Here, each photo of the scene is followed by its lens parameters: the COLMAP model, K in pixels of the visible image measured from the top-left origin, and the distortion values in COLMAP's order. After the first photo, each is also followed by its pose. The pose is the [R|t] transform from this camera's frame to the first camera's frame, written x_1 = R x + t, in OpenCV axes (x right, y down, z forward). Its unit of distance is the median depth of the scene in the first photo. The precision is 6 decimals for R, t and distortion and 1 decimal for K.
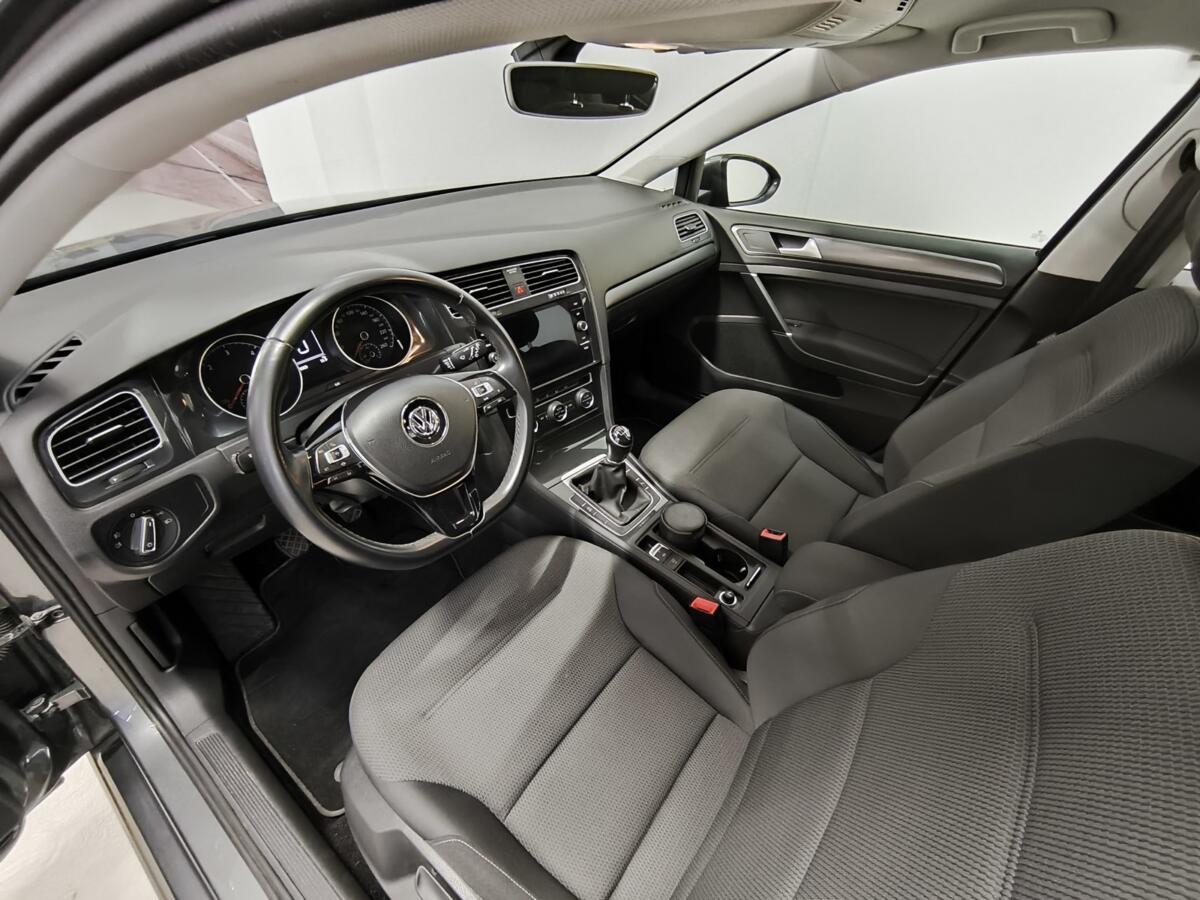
lens RADIAL K [[552.0, 0, 606.2], [0, 552.0, 453.4], [0, 0, 1]] dist [-0.019033, 0.009286]
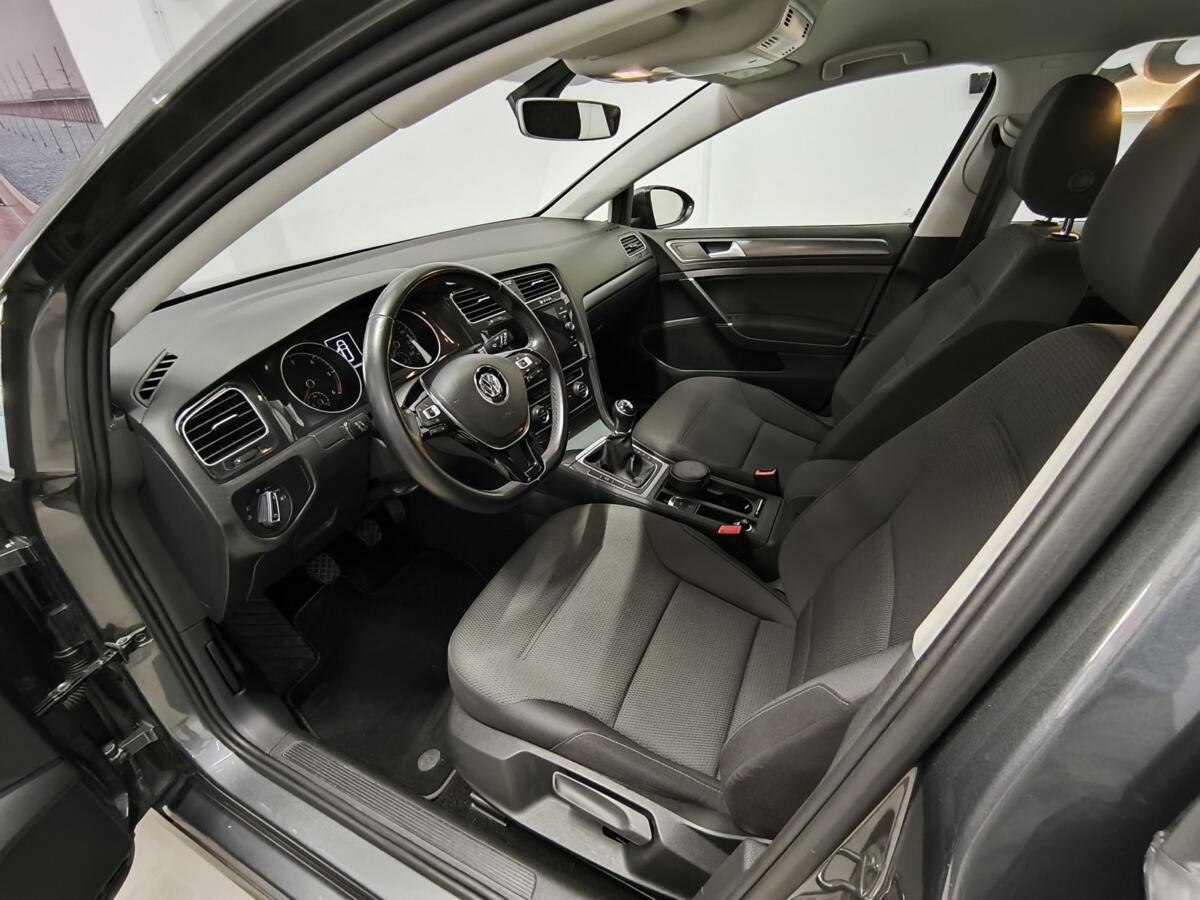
lens RADIAL K [[552.0, 0, 605.1], [0, 552.0, 452.4], [0, 0, 1]] dist [-0.019033, 0.009286]
pose [[0.976023, -0.164814, 0.142184, -0.182354], [0.179622, 0.978799, -0.098430, 0.156232], [-0.122946, 0.121610, 0.984934, -0.112413]]
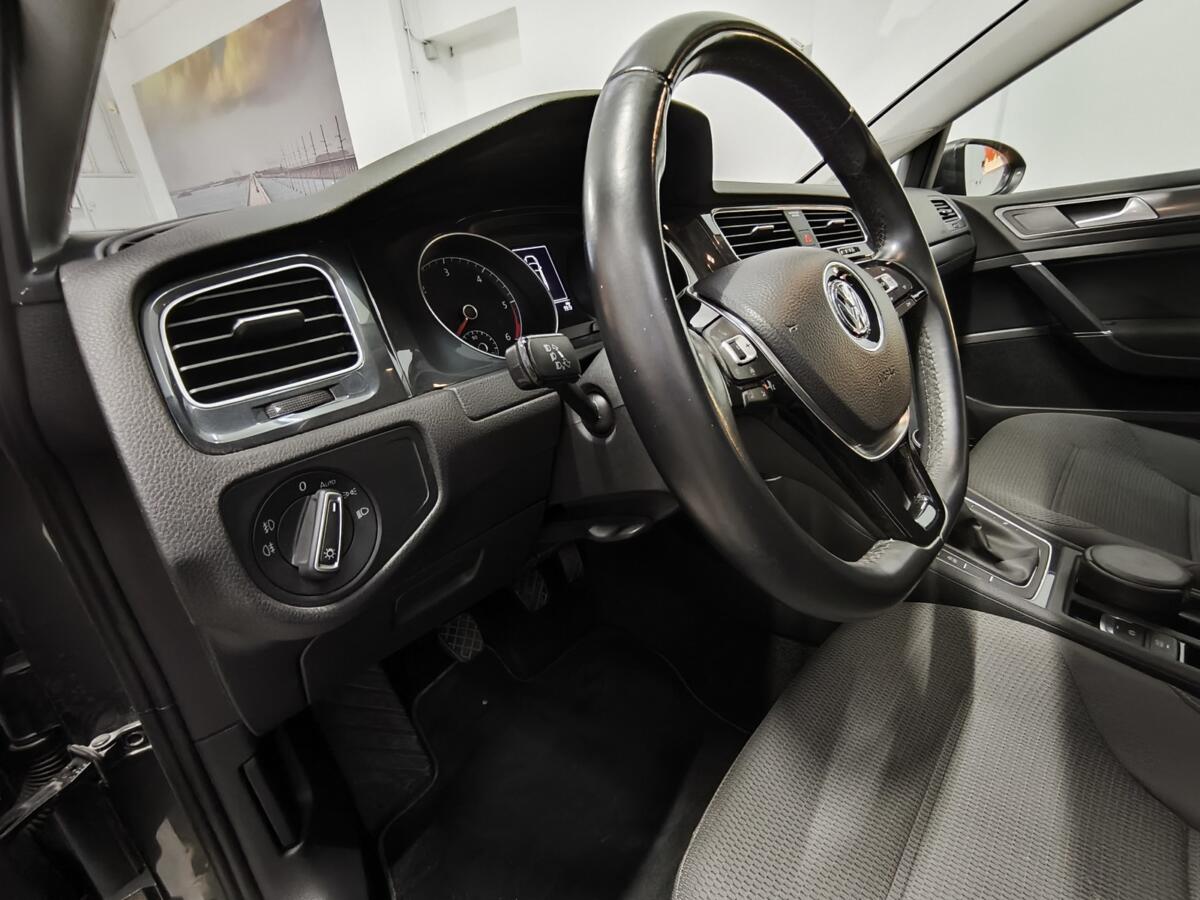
lens RADIAL K [[552.0, 0, 606.4], [0, 552.0, 453.1], [0, 0, 1]] dist [-0.019033, 0.009286]
pose [[0.989764, -0.063424, -0.127845, -0.316656], [0.031961, 0.971574, -0.234567, 0.114743], [0.139088, 0.228080, 0.963657, 0.336284]]
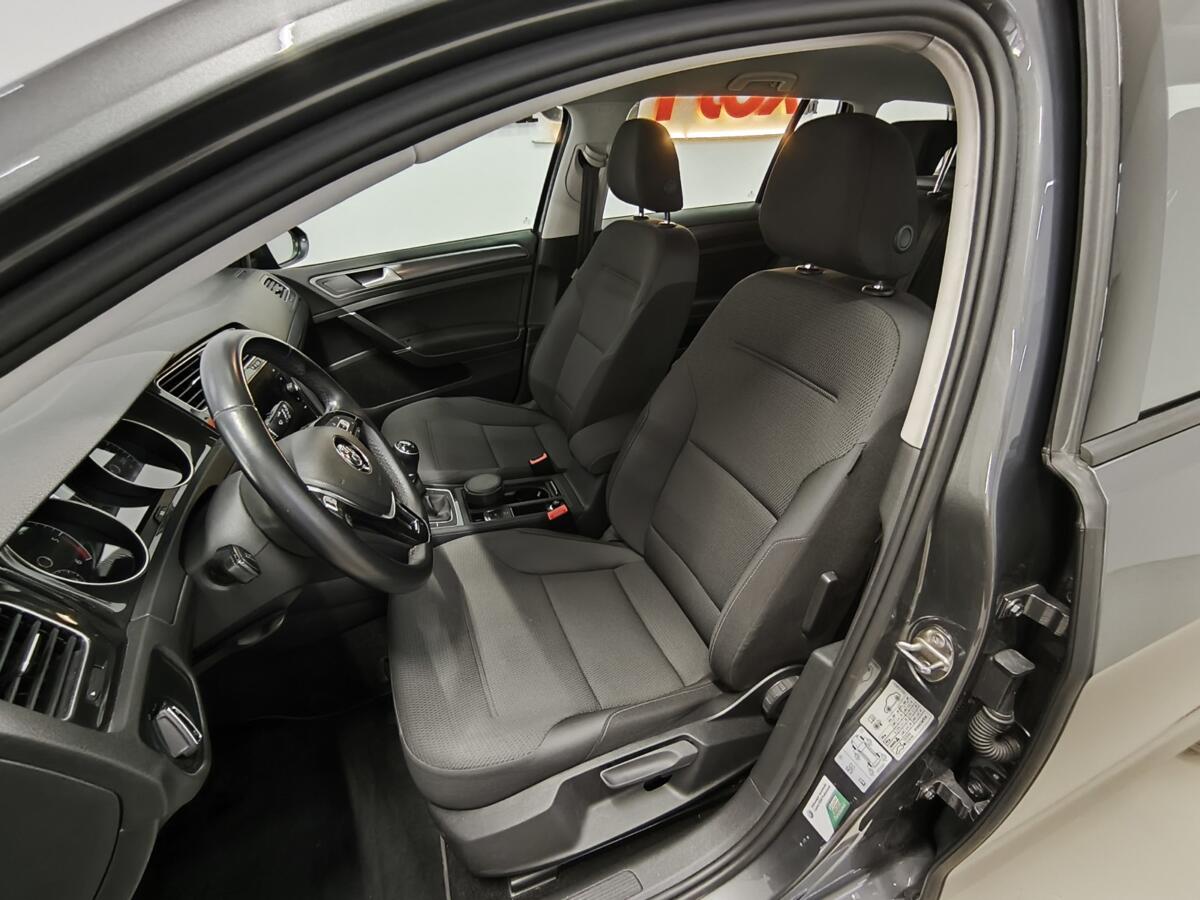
lens RADIAL K [[552.0, 0, 606.3], [0, 552.0, 450.2], [0, 0, 1]] dist [-0.019033, 0.009286]
pose [[0.515075, -0.475147, 0.713395, -0.514366], [0.555232, 0.819025, 0.144620, 0.031704], [-0.653004, 0.321610, 0.685677, -0.000778]]
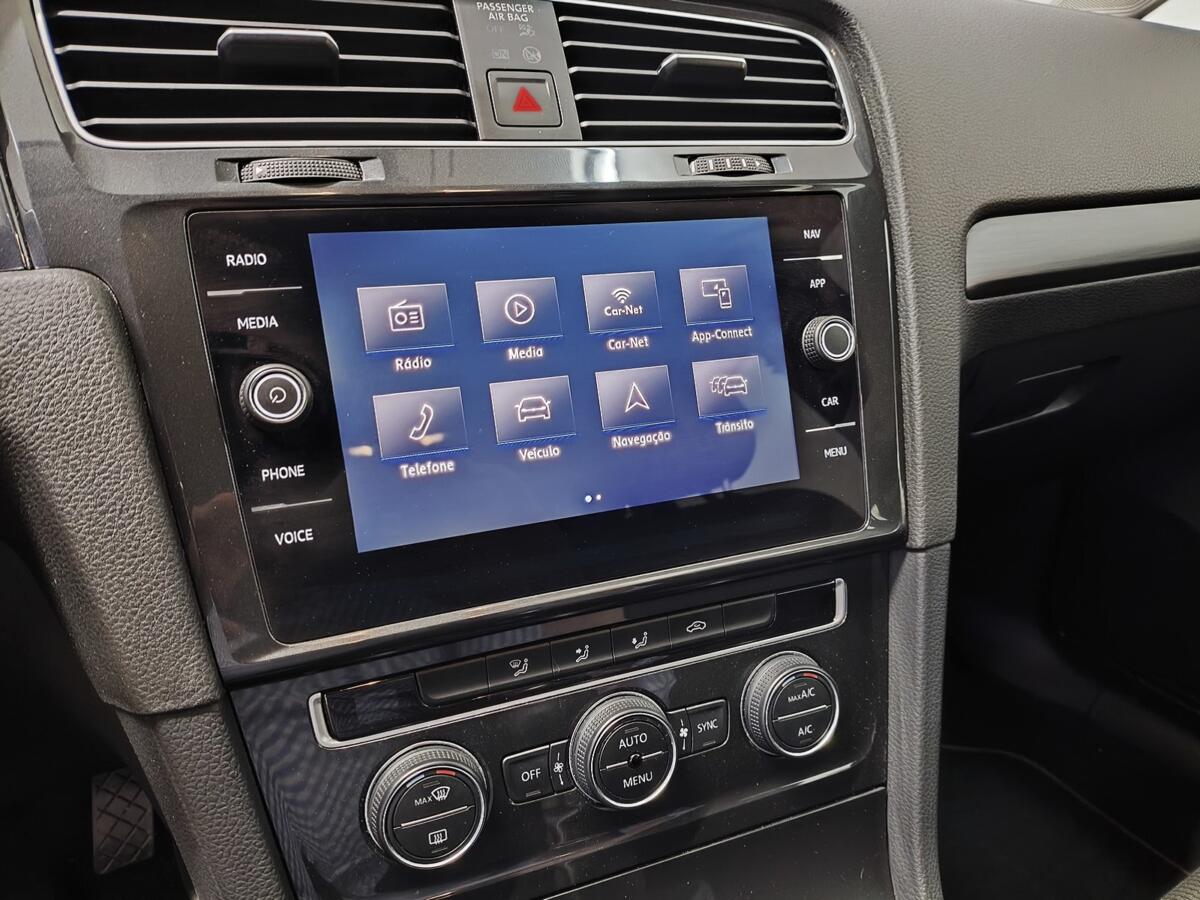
lens RADIAL K [[909.5, 0, 602.2], [0, 909.5, 447.6], [0, 0, 1]] dist [0.055532, -0.136341]
pose [[0.929938, 0.123487, -0.346361, -0.000757], [-0.214754, 0.946983, -0.238963, -0.099522], [0.298489, 0.296603, 0.907155, 0.703175]]
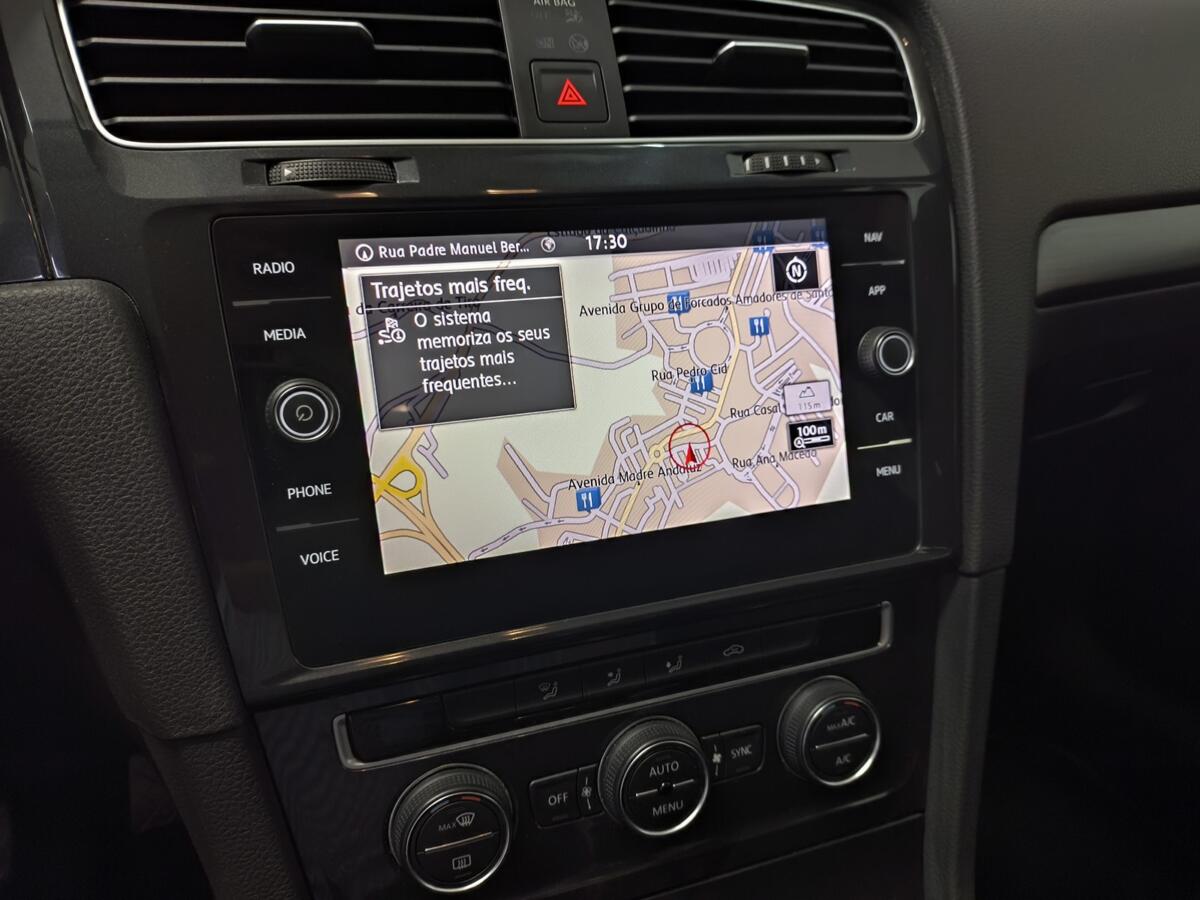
lens RADIAL K [[909.5, 0, 600.3], [0, 909.5, 444.8], [0, 0, 1]] dist [0.055532, -0.136341]
pose [[0.909422, 0.168999, -0.379988, -0.008948], [-0.251318, 0.951326, -0.178376, -0.123860], [0.331347, 0.257717, 0.907629, 0.709931]]
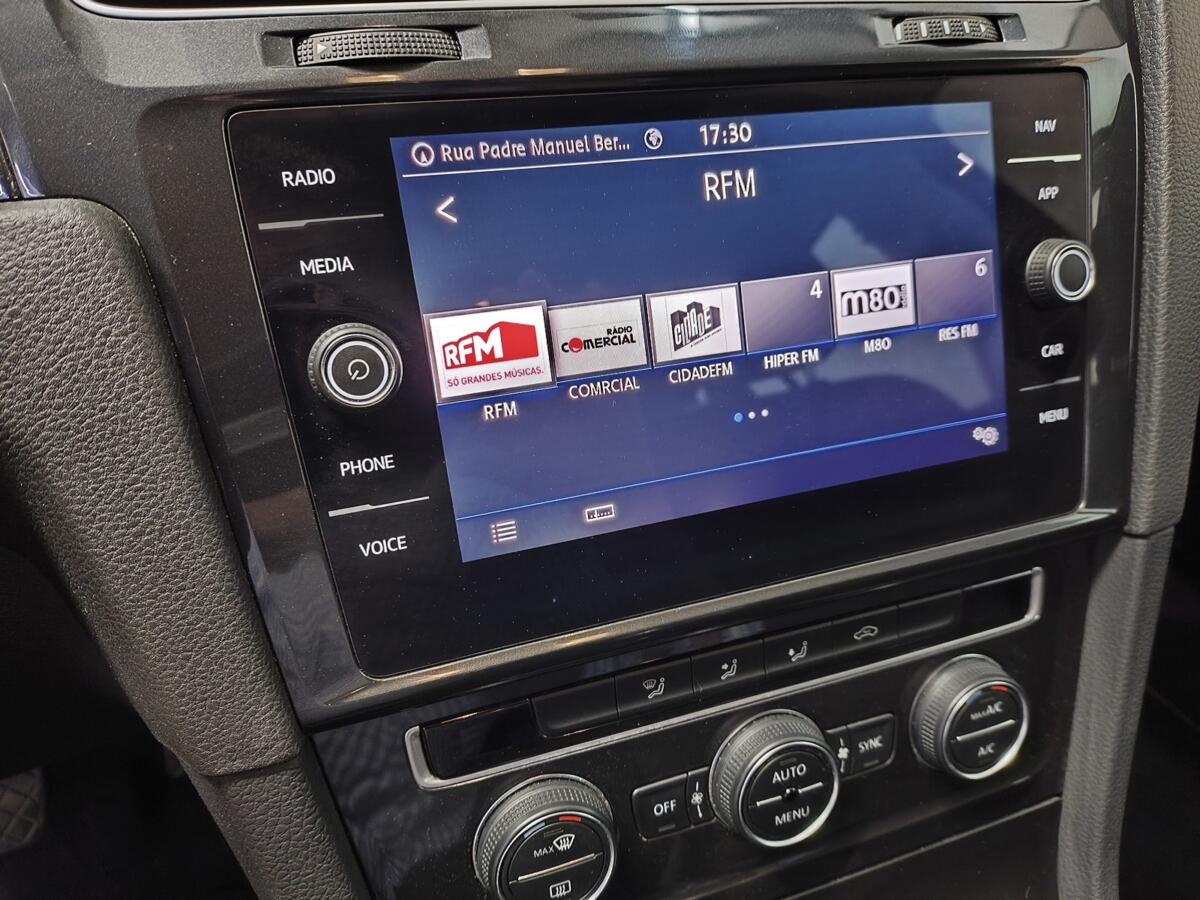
lens RADIAL K [[909.5, 0, 604.6], [0, 909.5, 449.3], [0, 0, 1]] dist [0.055532, -0.136341]
pose [[0.910036, 0.199621, -0.363298, -0.057677], [-0.239596, 0.968487, -0.068020, -0.139331], [0.338272, 0.148945, 0.929187, 0.747545]]
